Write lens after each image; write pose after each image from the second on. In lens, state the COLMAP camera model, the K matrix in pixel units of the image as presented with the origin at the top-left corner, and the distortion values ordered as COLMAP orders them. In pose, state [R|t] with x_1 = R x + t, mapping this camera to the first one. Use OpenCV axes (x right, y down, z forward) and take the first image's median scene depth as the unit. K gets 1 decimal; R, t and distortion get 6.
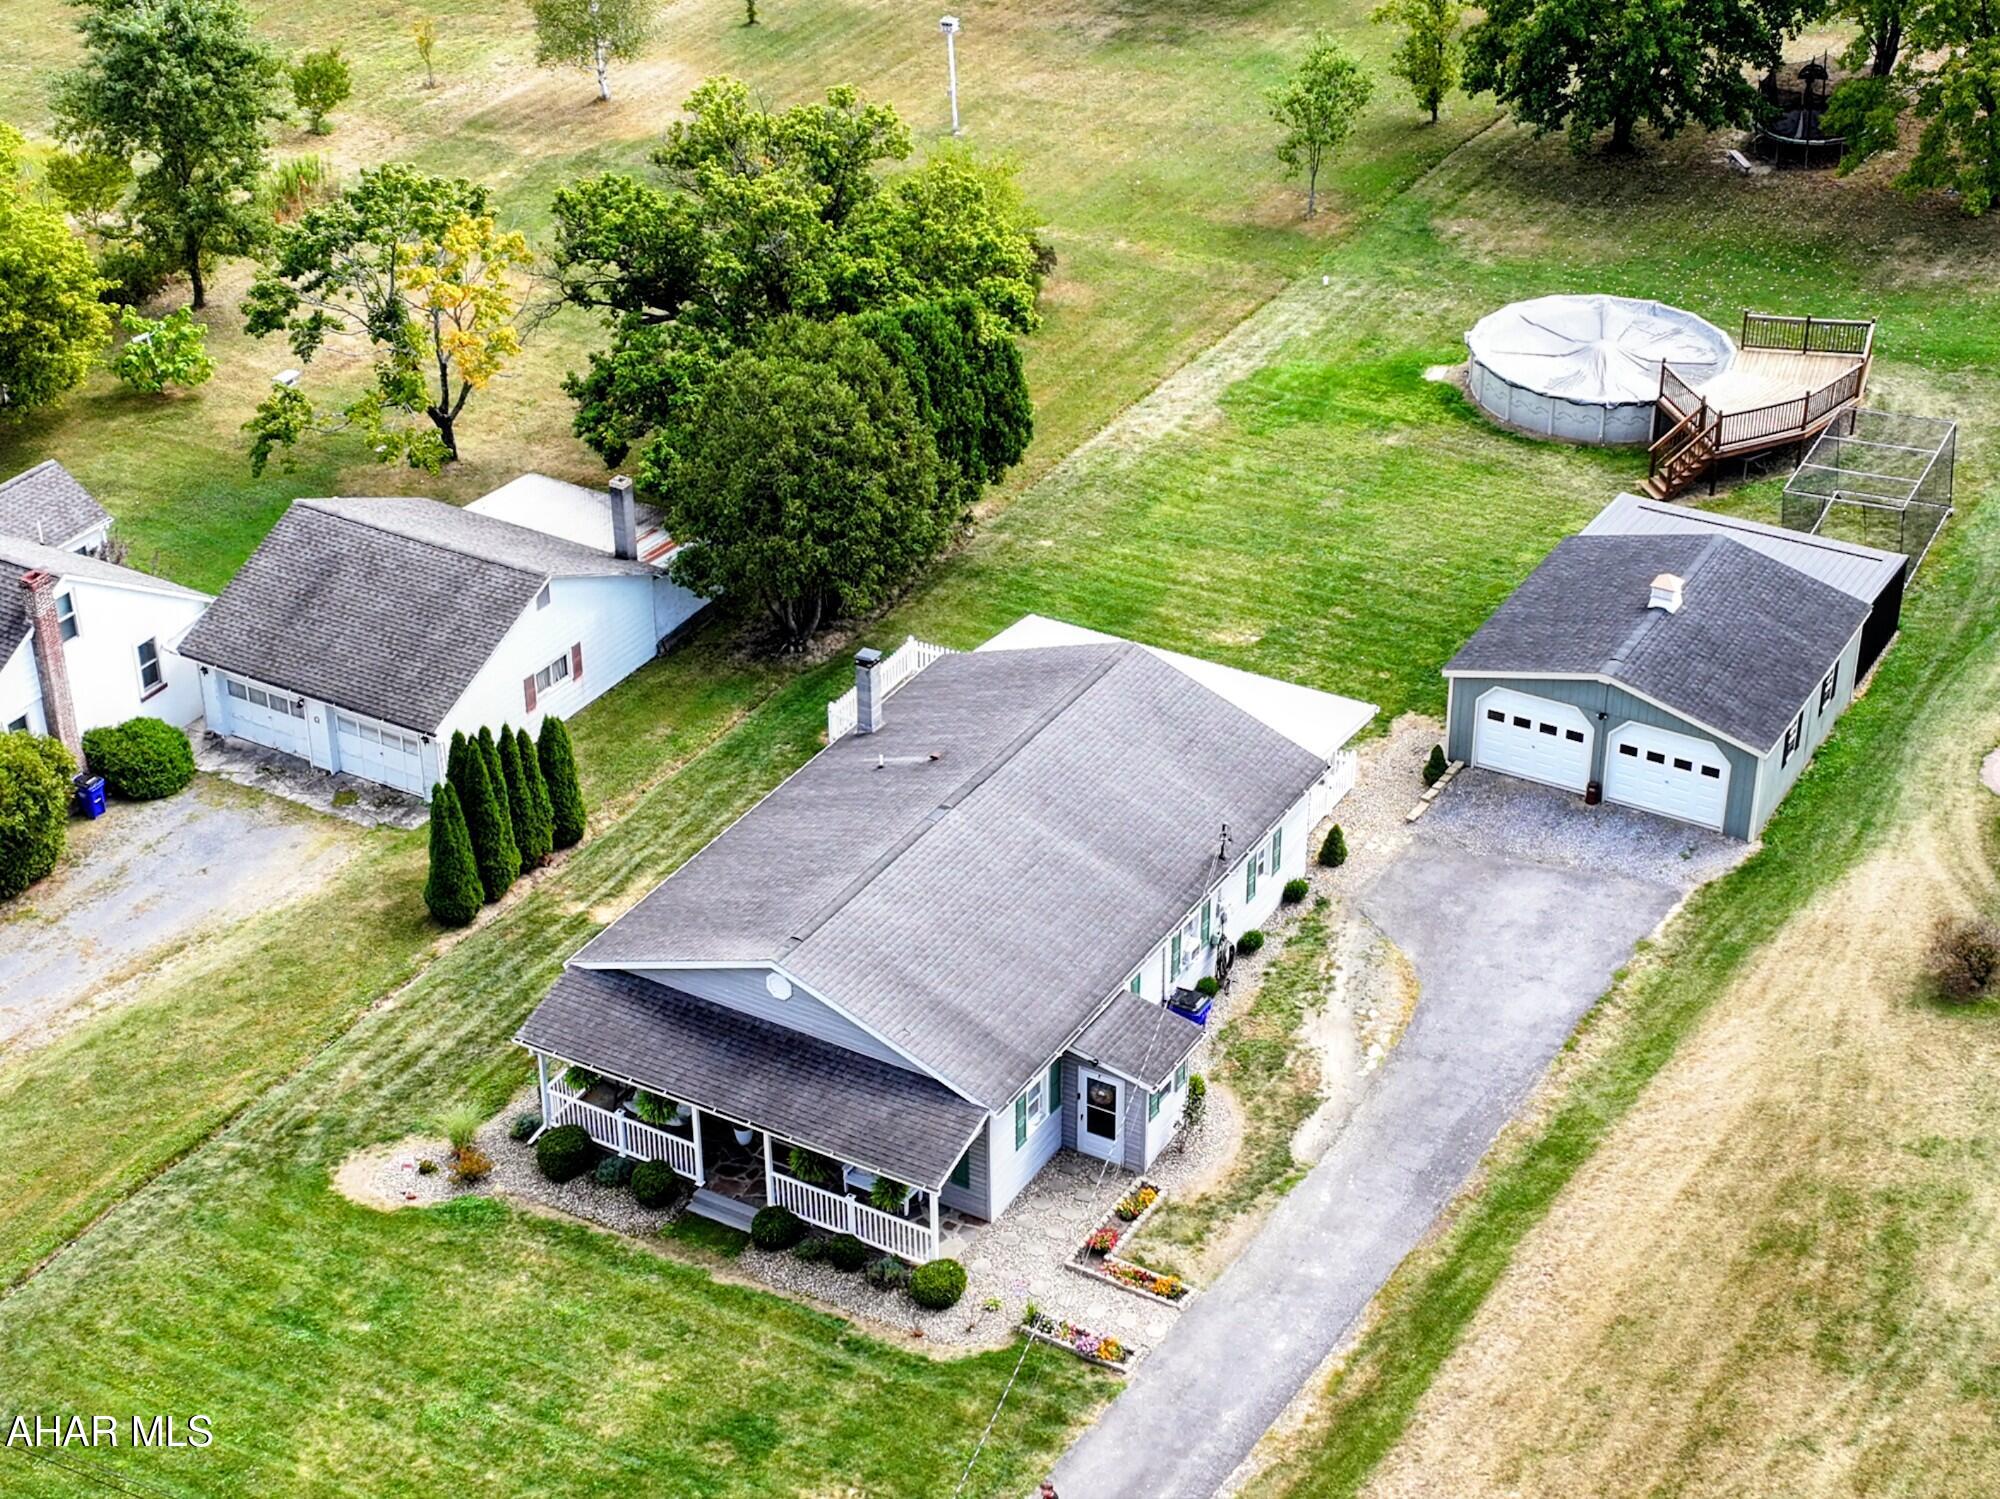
lens RADIAL K [[3208.1, 0, 1004.2], [0, 3208.1, 761.5], [0, 0, 1]] dist [0.030757, 0.000000]
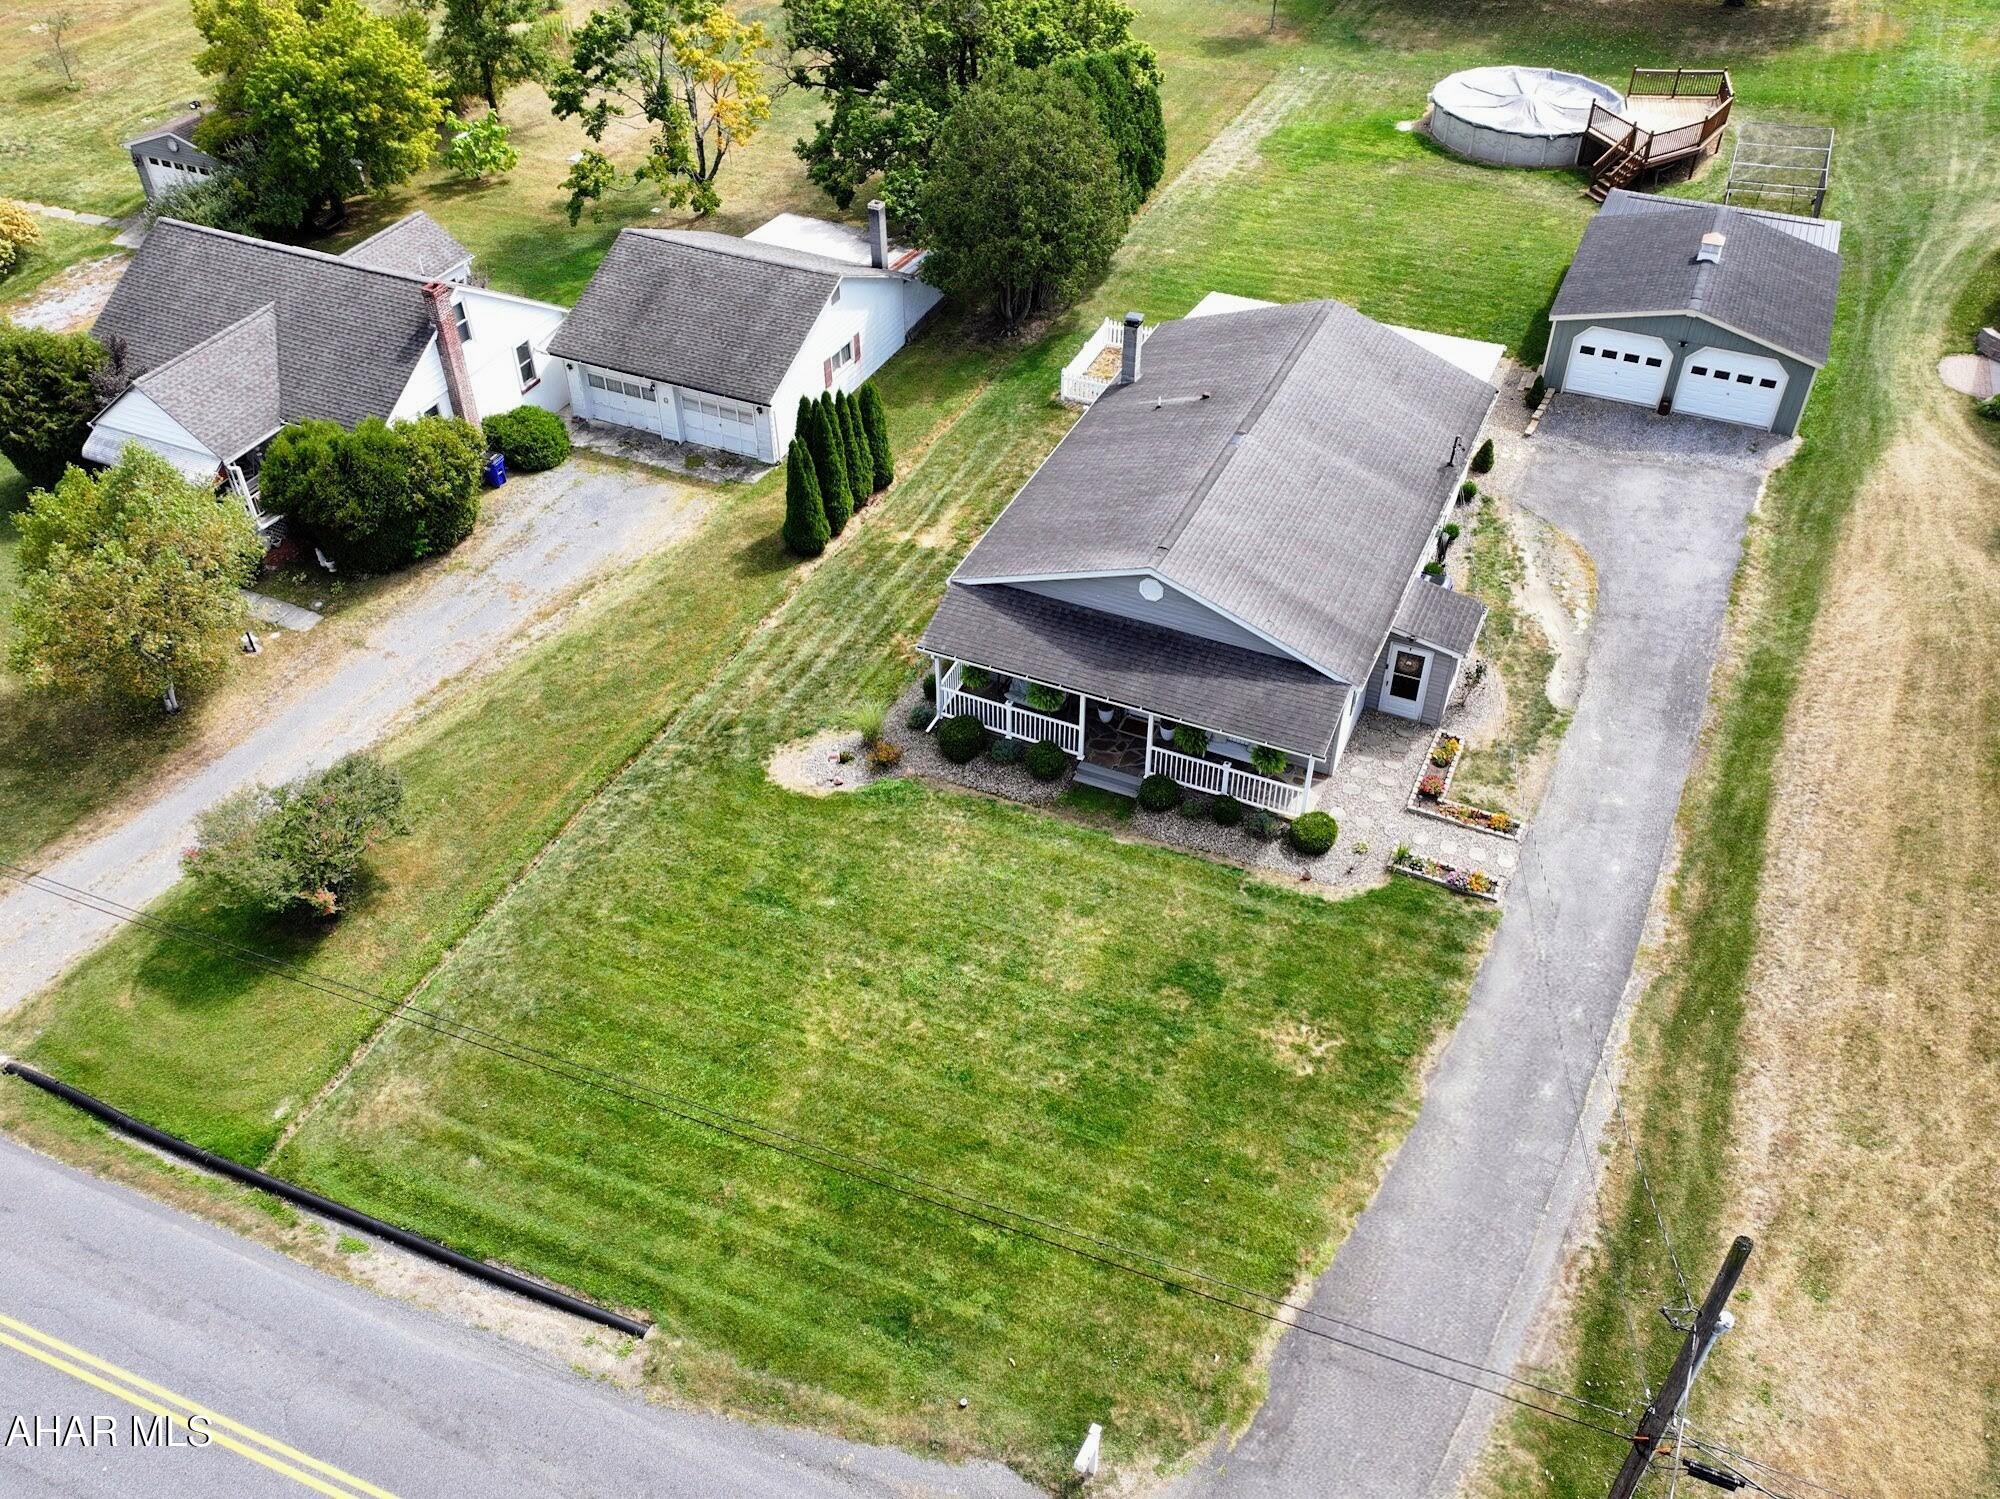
lens RADIAL K [[1631.4, 0, 1001.4], [0, 1631.4, 752.7], [0, 0, 1]] dist [0.003486, 0.001546]
pose [[0.995253, -0.064118, 0.073214, -0.153178], [0.050276, 0.982870, 0.177313, 0.018065], [-0.083329, -0.172790, 0.981427, 0.366335]]
